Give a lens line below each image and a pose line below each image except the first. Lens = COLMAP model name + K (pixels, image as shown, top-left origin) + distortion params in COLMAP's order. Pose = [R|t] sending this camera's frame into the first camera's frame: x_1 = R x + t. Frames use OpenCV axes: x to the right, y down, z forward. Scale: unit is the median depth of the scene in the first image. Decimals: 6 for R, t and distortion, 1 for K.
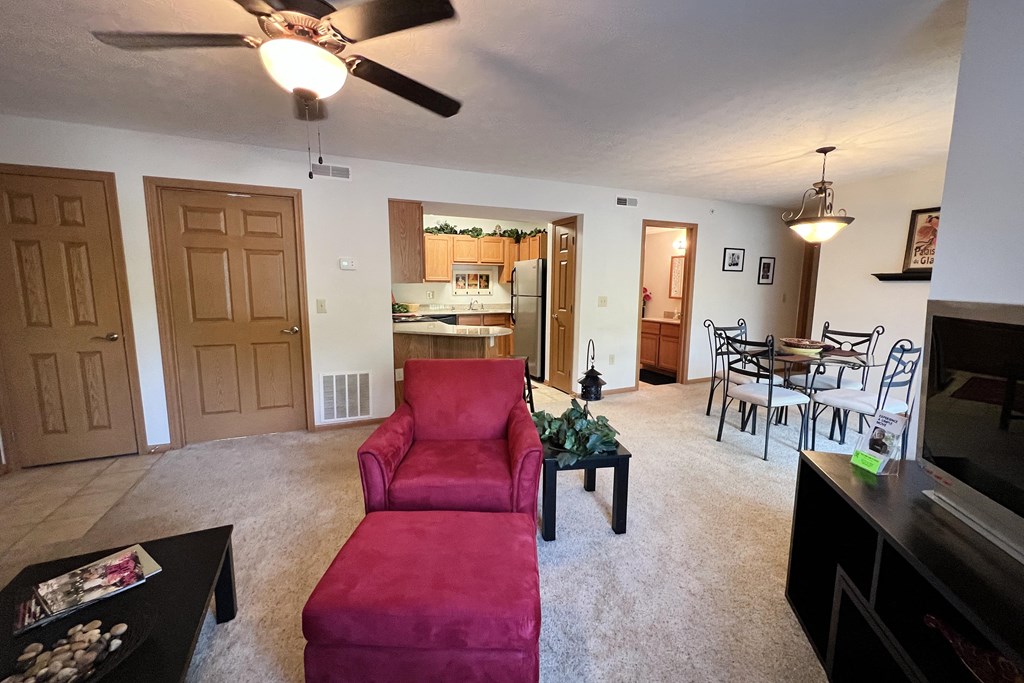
lens RADIAL K [[408.7, 0, 511.2], [0, 408.7, 337.6], [0, 0, 1]] dist [0.001346, 0.000030]
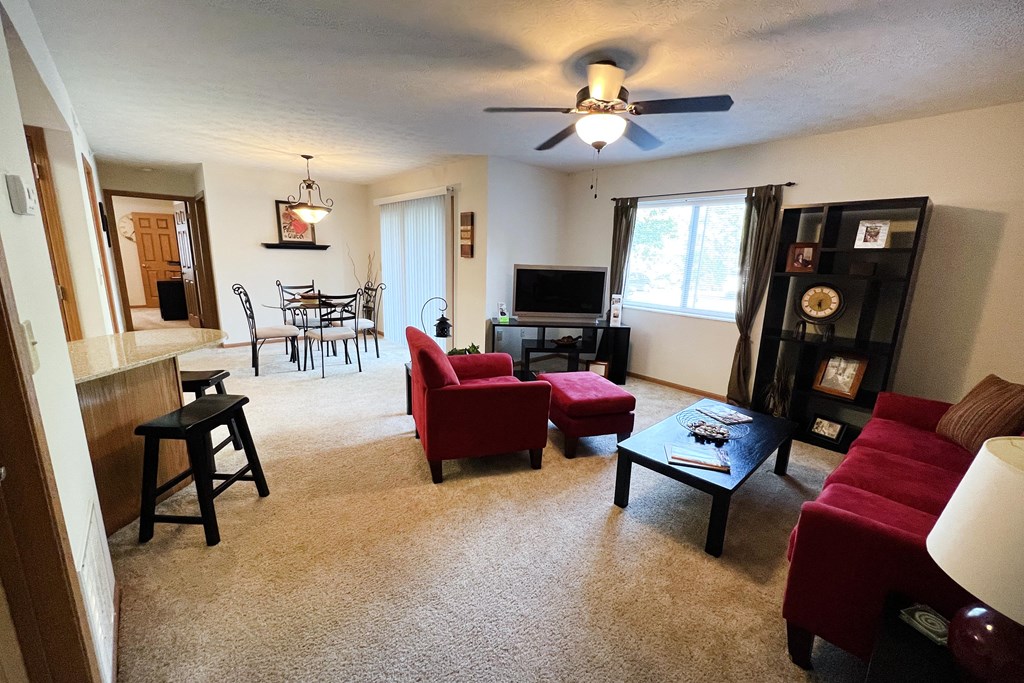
lens RADIAL K [[408.7, 0, 511.2], [0, 408.7, 337.6], [0, 0, 1]] dist [0.001346, 0.000030]
pose [[-0.308524, -0.200112, 0.929929, -0.794937], [0.095783, 0.966116, 0.239678, -0.113509], [-0.946382, 0.163017, -0.278903, 0.743335]]
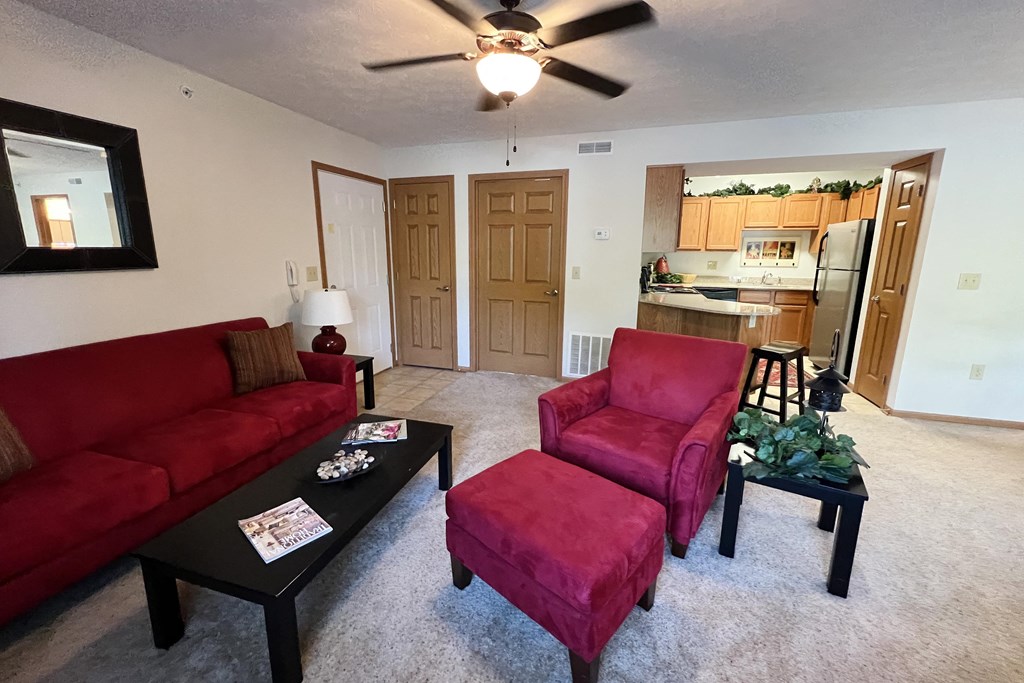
lens RADIAL K [[409.9, 0, 511.6], [0, 409.9, 327.8], [0, 0, 1]] dist [0.001609, -0.000075]
pose [[0.746091, 0.123007, -0.654383, 0.153480], [-0.090099, 0.992399, 0.083820, -0.005132], [0.659720, -0.003578, 0.751503, 0.035695]]
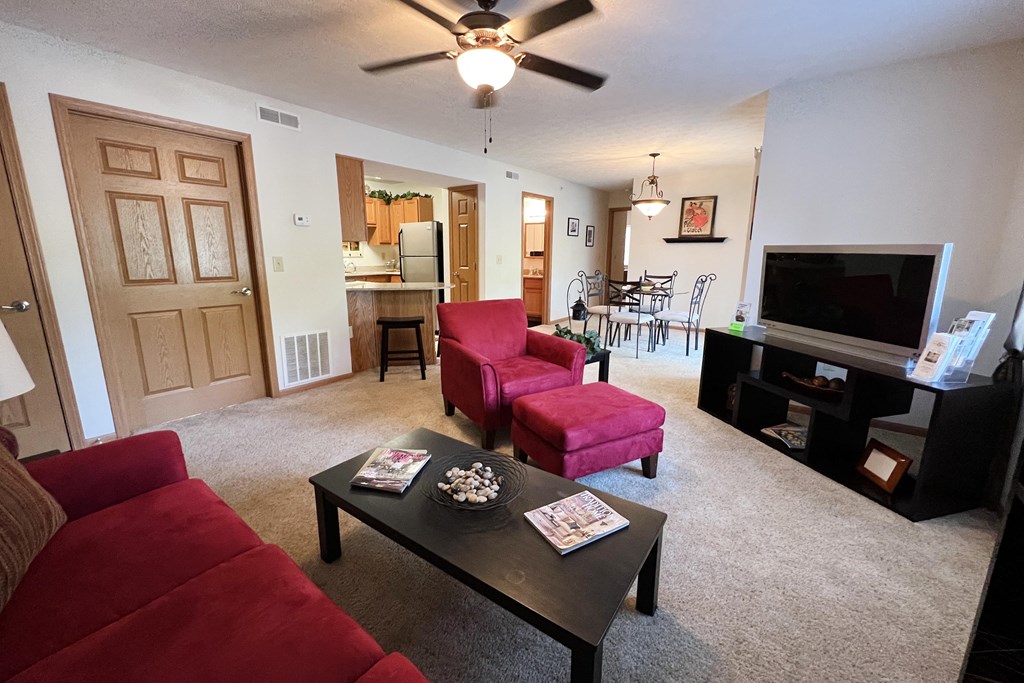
lens RADIAL K [[408.7, 0, 511.2], [0, 408.7, 337.6], [0, 0, 1]] dist [0.001346, 0.000030]
pose [[0.870164, -0.103672, 0.481733, -0.454648], [0.065725, 0.993301, 0.095044, 0.036561], [-0.488360, -0.051042, 0.871148, -0.096021]]
